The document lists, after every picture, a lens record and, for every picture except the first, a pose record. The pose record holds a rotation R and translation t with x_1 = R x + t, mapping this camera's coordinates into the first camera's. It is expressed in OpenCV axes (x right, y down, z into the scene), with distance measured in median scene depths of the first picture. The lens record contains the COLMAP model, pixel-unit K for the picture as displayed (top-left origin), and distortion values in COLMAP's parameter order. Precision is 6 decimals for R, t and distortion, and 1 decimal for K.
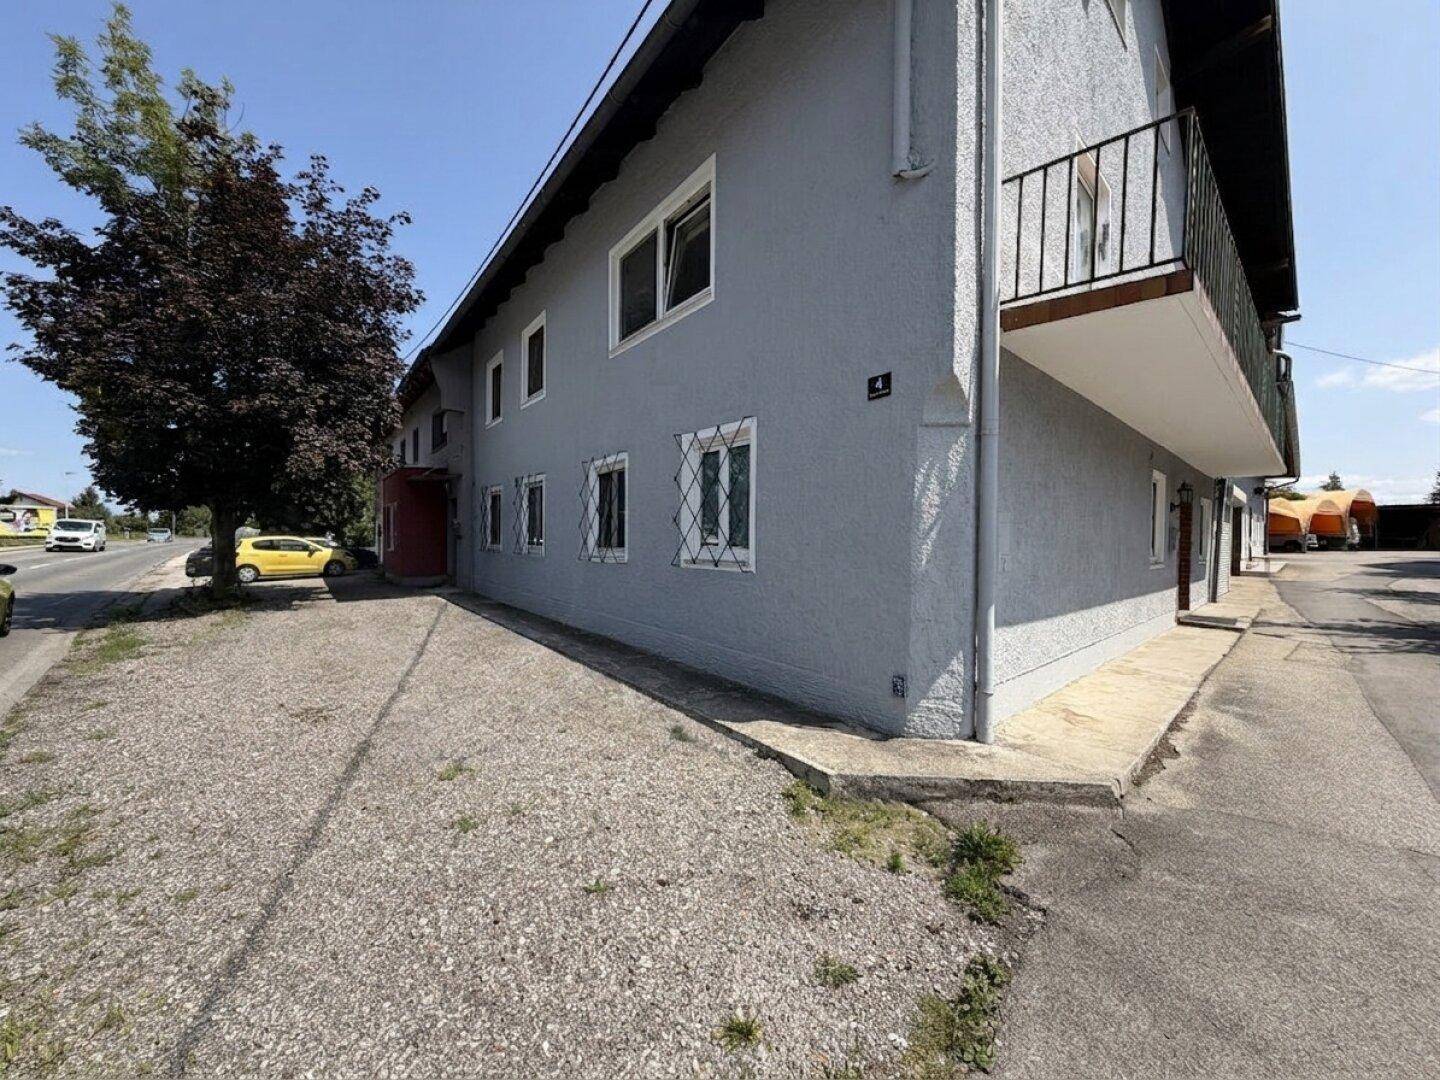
lens RADIAL K [[567.1, 0, 719.5], [0, 567.1, 557.4], [0, 0, 1]] dist [-0.001622, 0.002409]
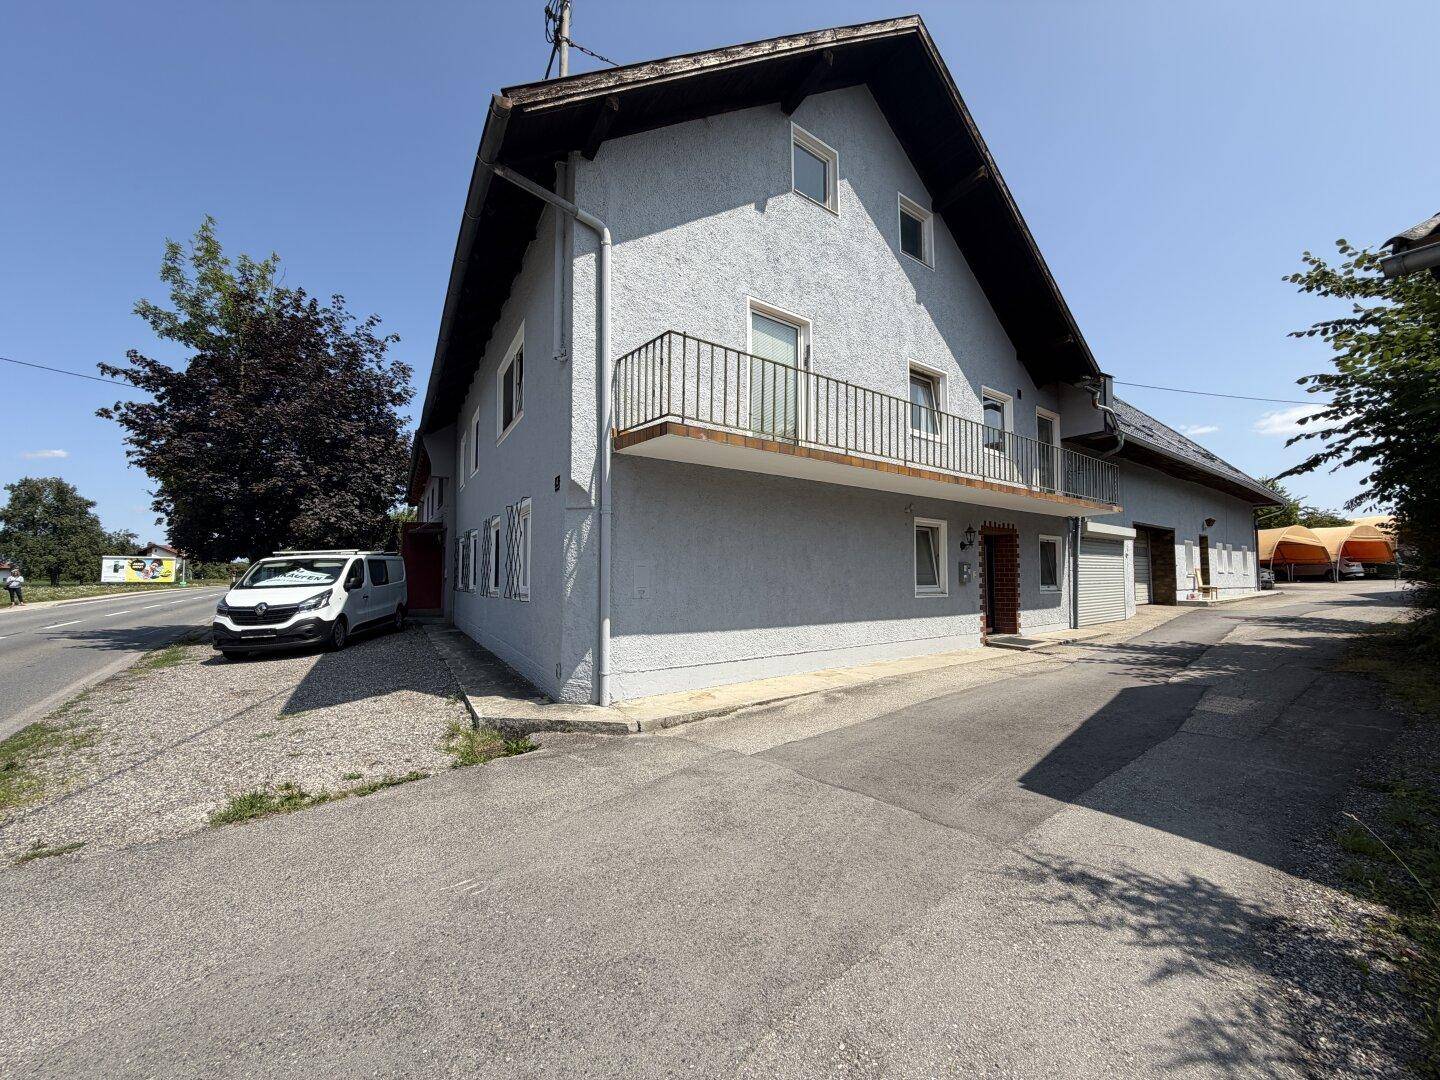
lens RADIAL K [[567.1, 0, 719.5], [0, 567.1, 557.4], [0, 0, 1]] dist [-0.001622, 0.002409]
pose [[0.994038, -0.017945, -0.107547, 0.938133], [0.010883, 0.997768, -0.065890, 0.018509], [0.108489, 0.064327, 0.992014, -0.550691]]
